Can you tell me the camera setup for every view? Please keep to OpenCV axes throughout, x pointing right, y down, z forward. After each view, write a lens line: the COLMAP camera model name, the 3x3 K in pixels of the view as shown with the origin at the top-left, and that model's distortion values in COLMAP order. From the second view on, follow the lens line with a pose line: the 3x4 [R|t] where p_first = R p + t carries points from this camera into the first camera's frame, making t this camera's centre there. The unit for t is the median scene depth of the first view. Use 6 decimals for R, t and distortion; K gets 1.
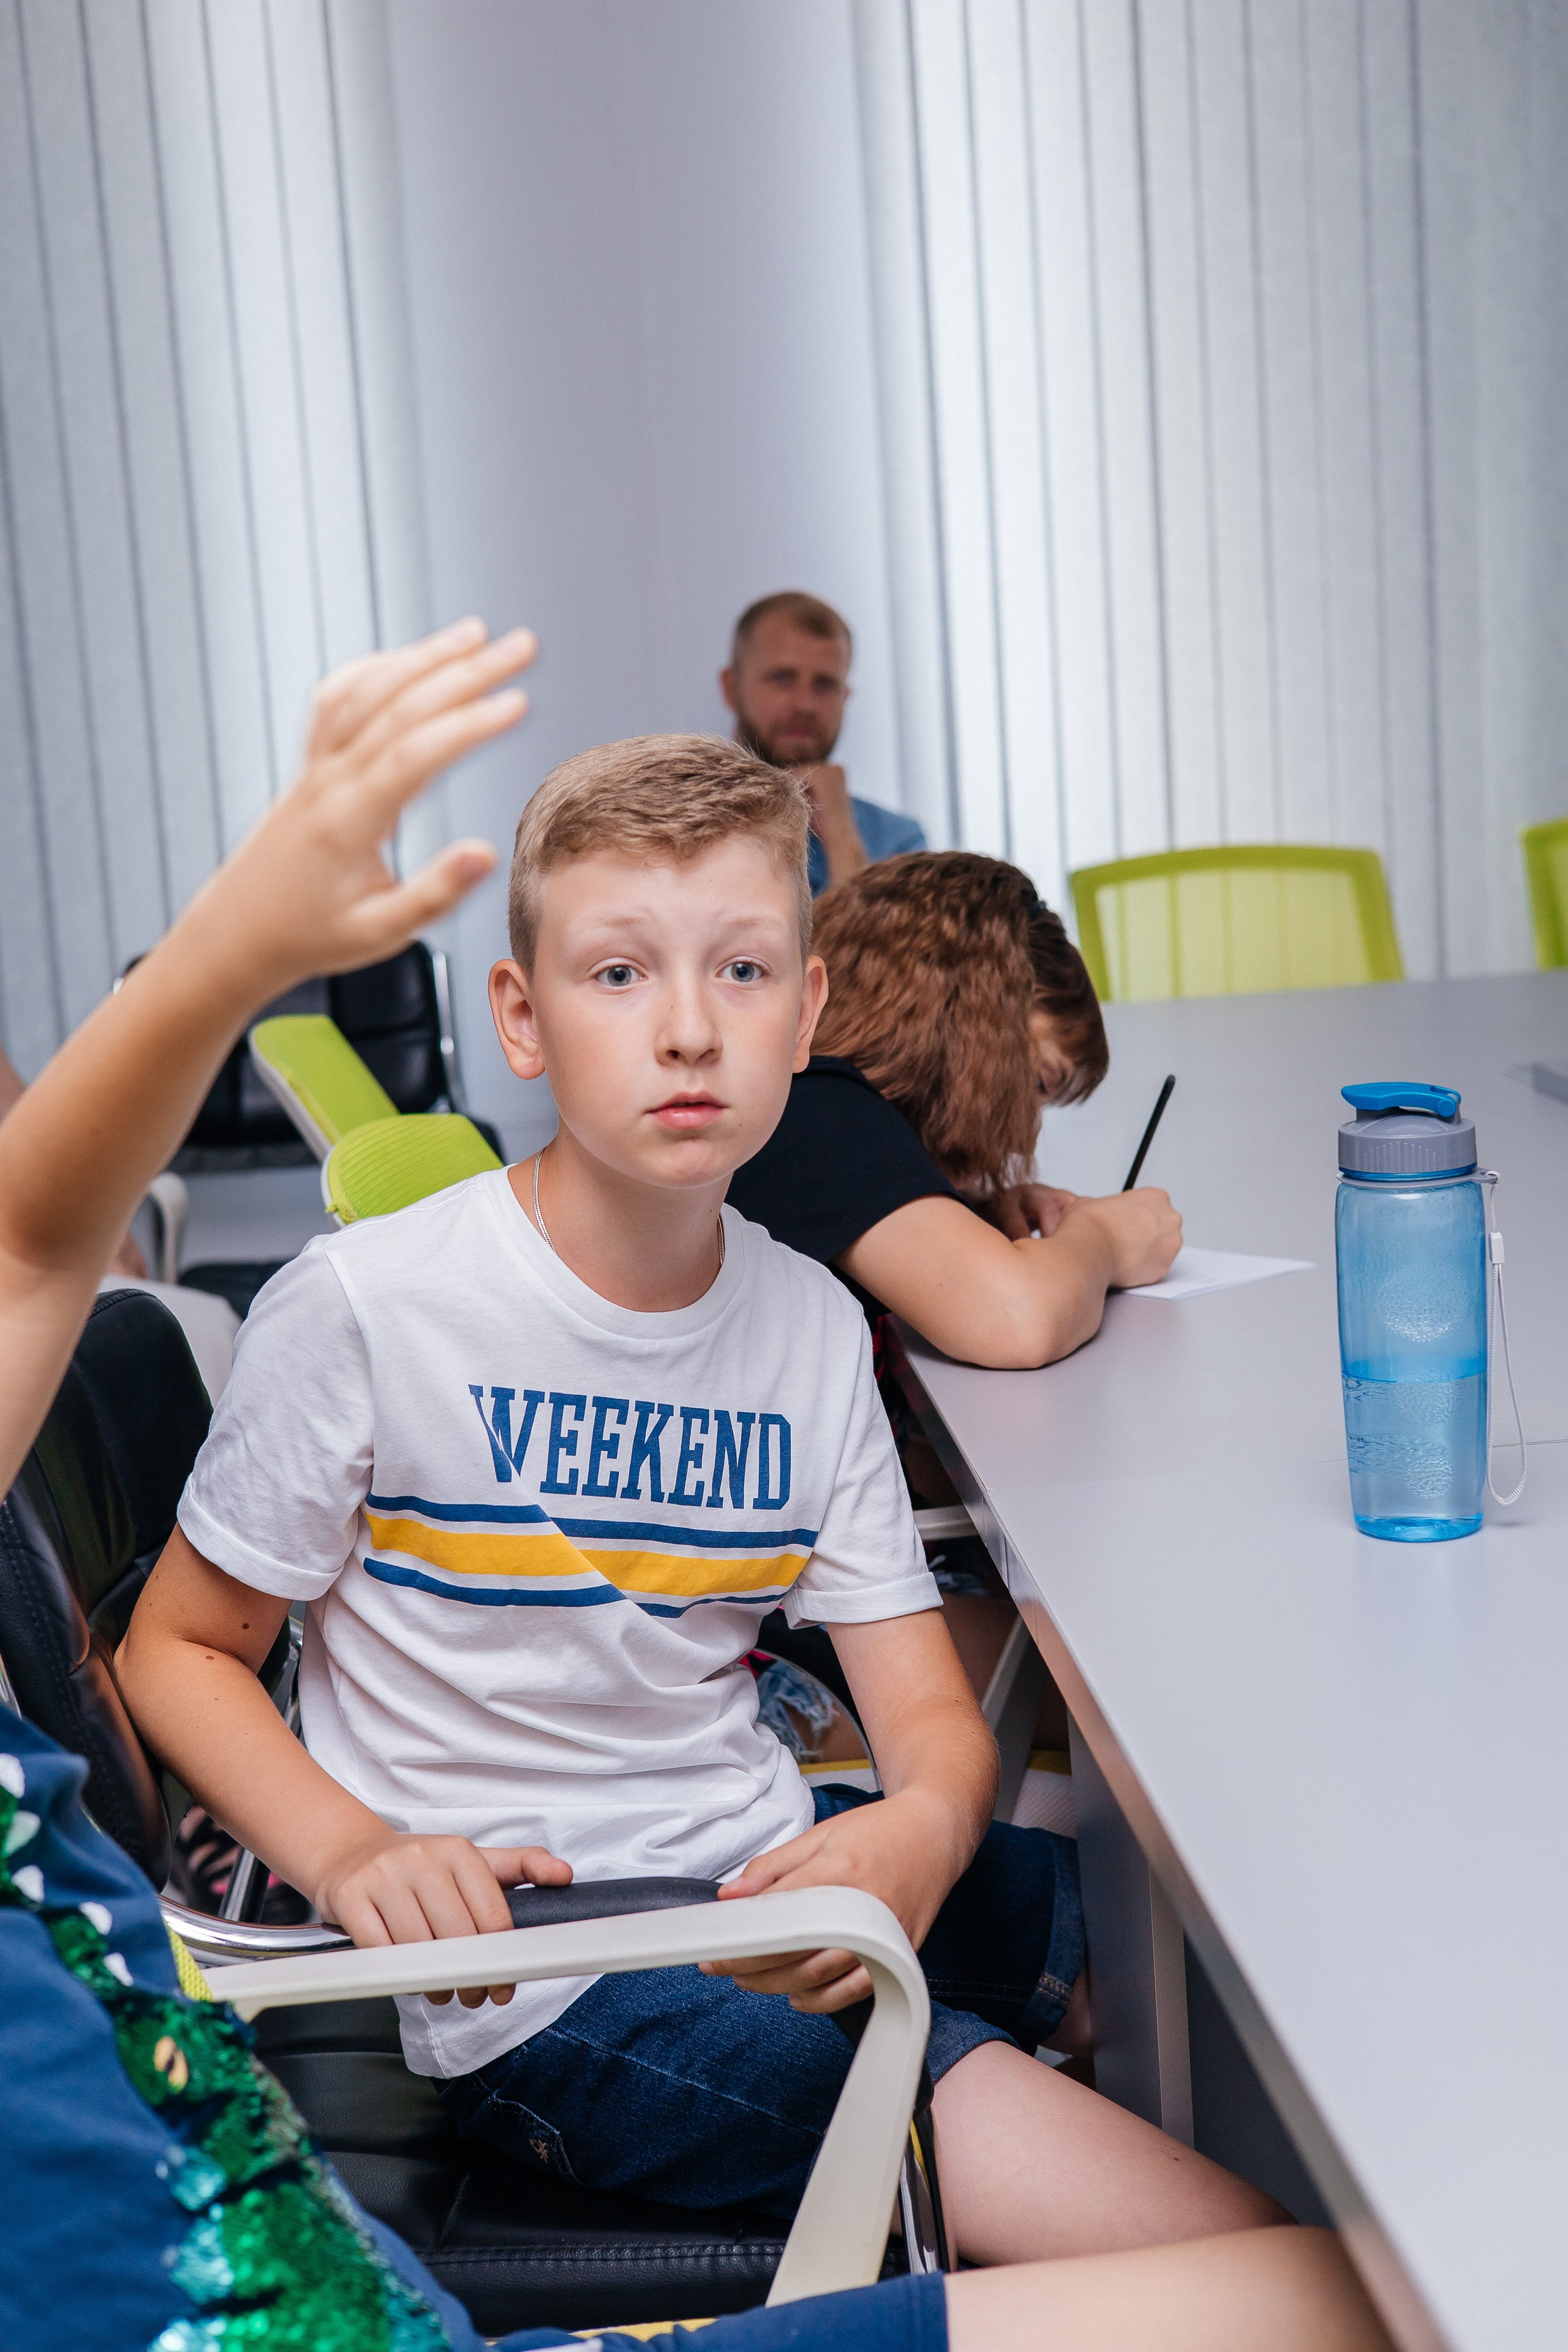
lens RADIAL K [[3457.4, 0, 784.0], [0, 3457.4, 1176.0], [0, 0, 1]] dist [0.034012, 0.044992]
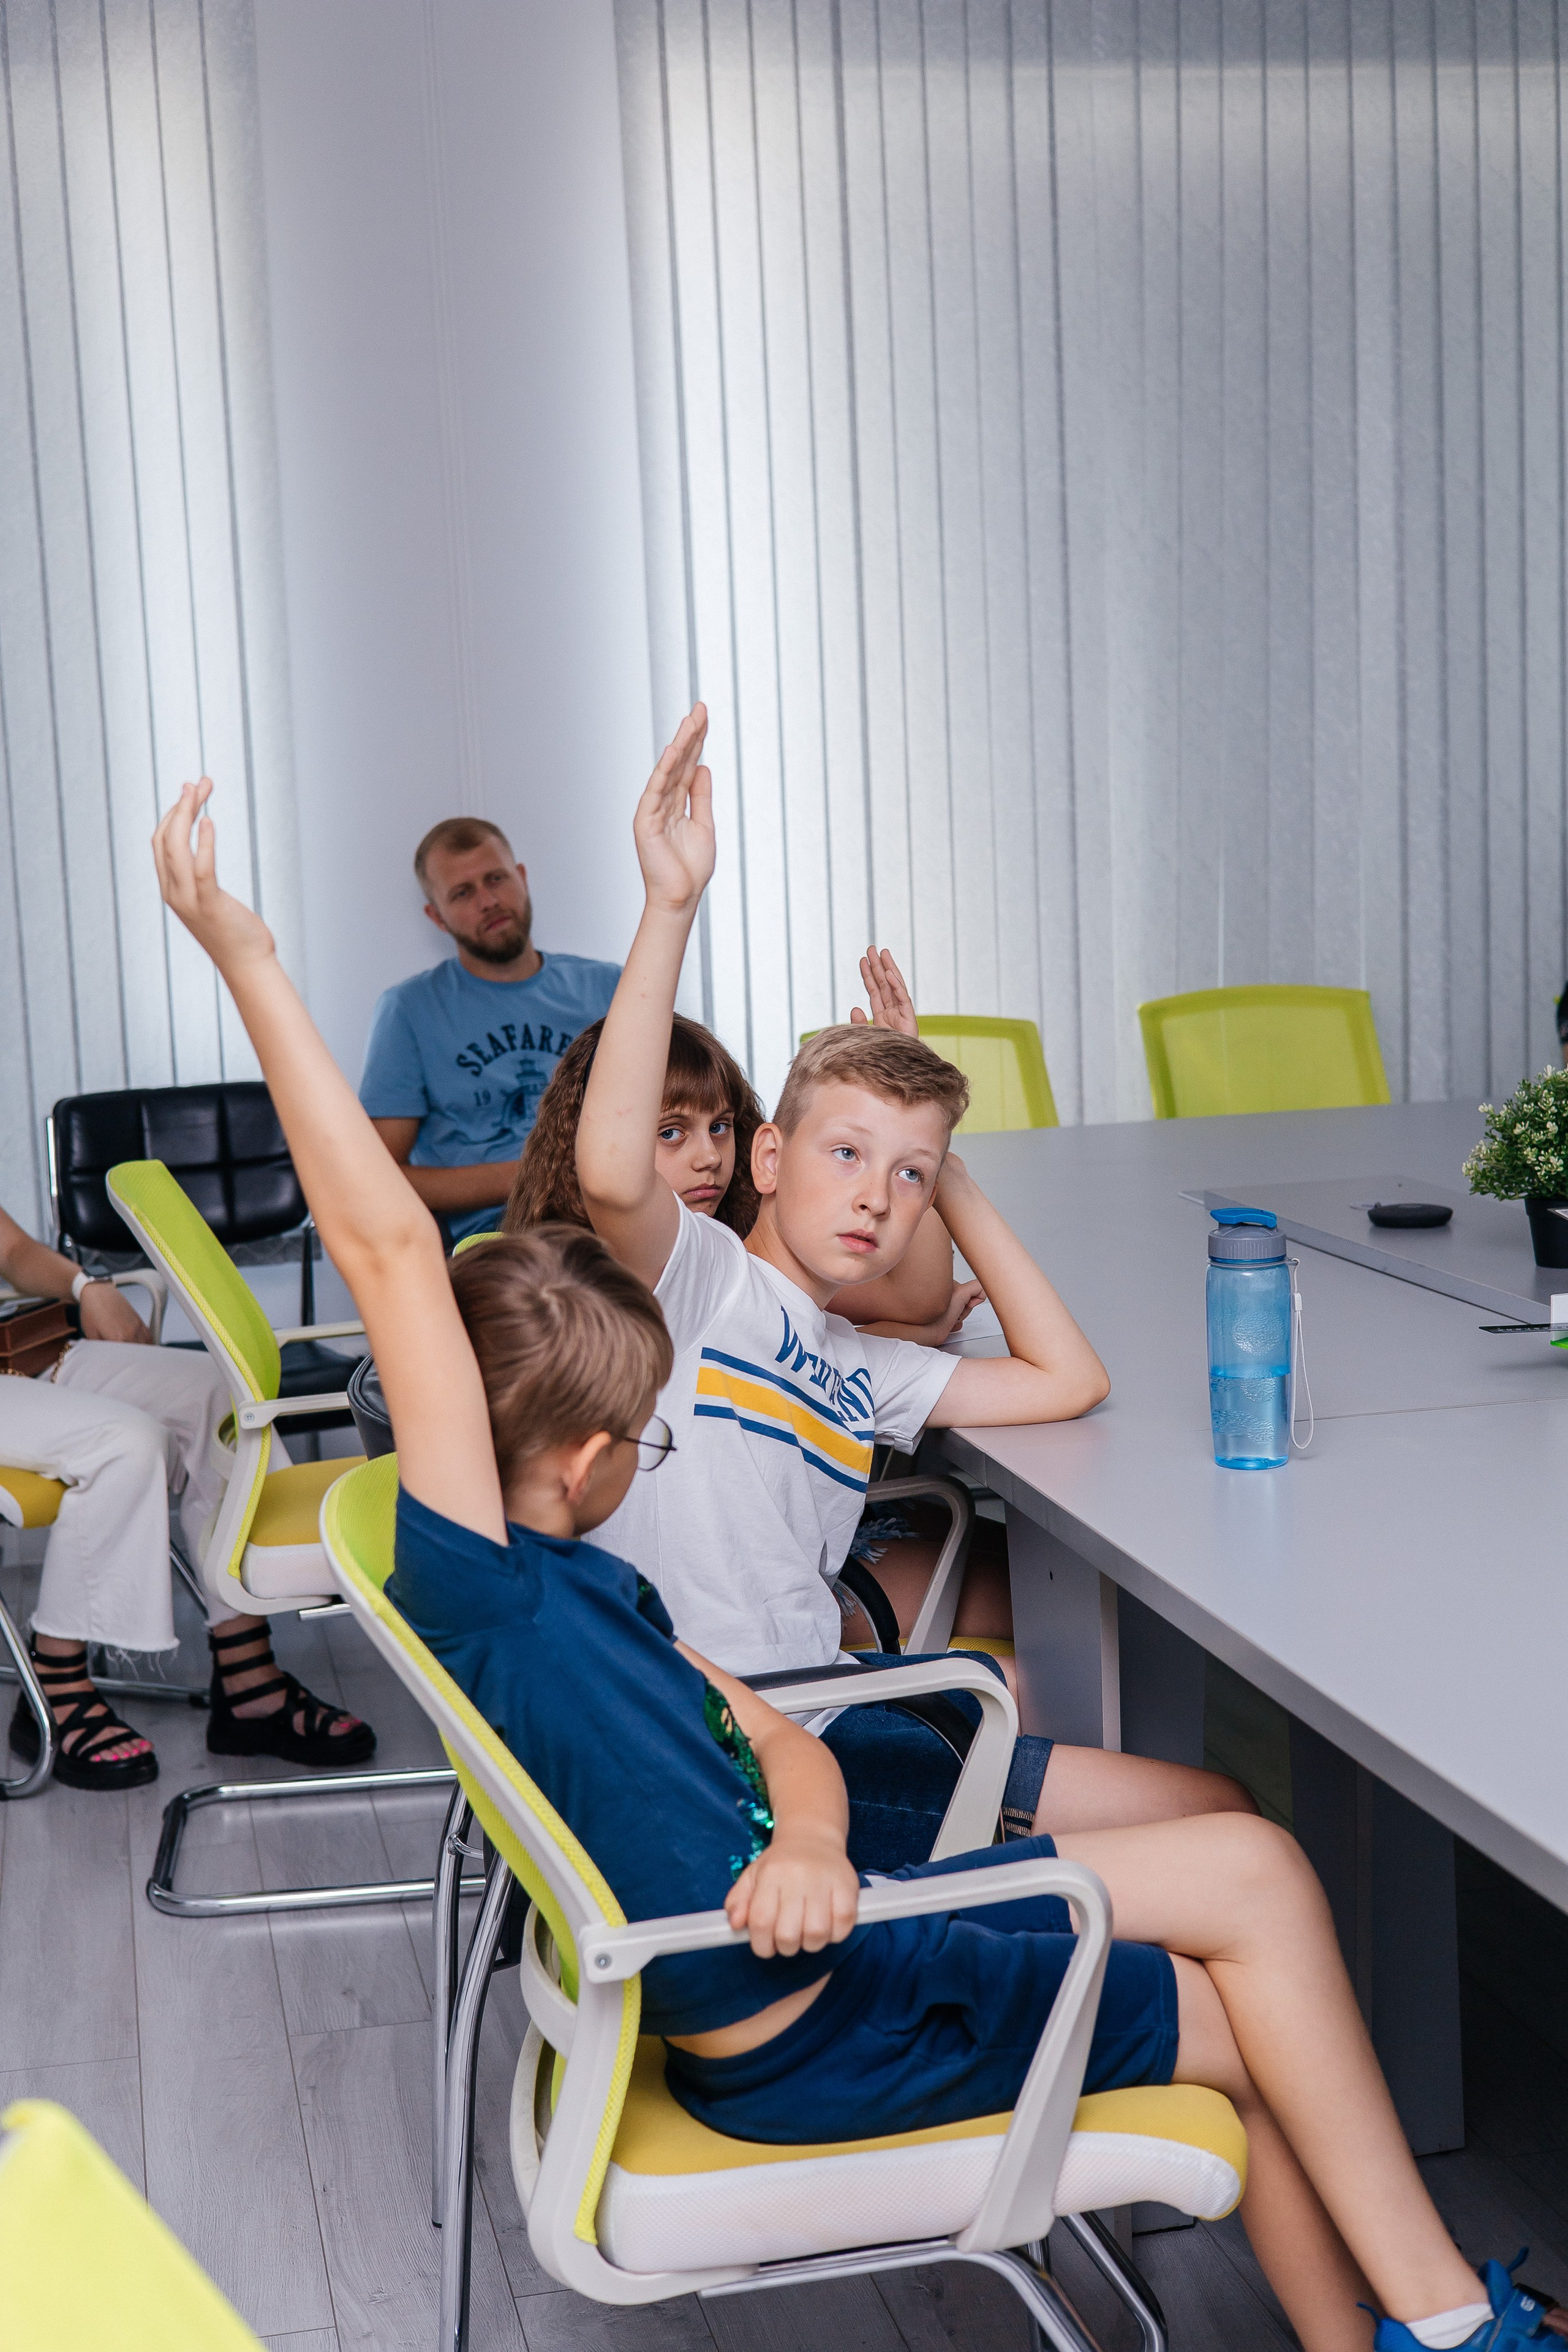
lens RADIAL K [[3457.4, 0, 784.0], [0, 3457.4, 1176.0], [0, 0, 1]] dist [0.034012, 0.044992]
pose [[0.988183, 0.004436, 0.153217, -0.119560], [0.000438, 0.999495, -0.031765, 0.004652], [-0.153281, 0.031457, 0.987682, -0.260485]]
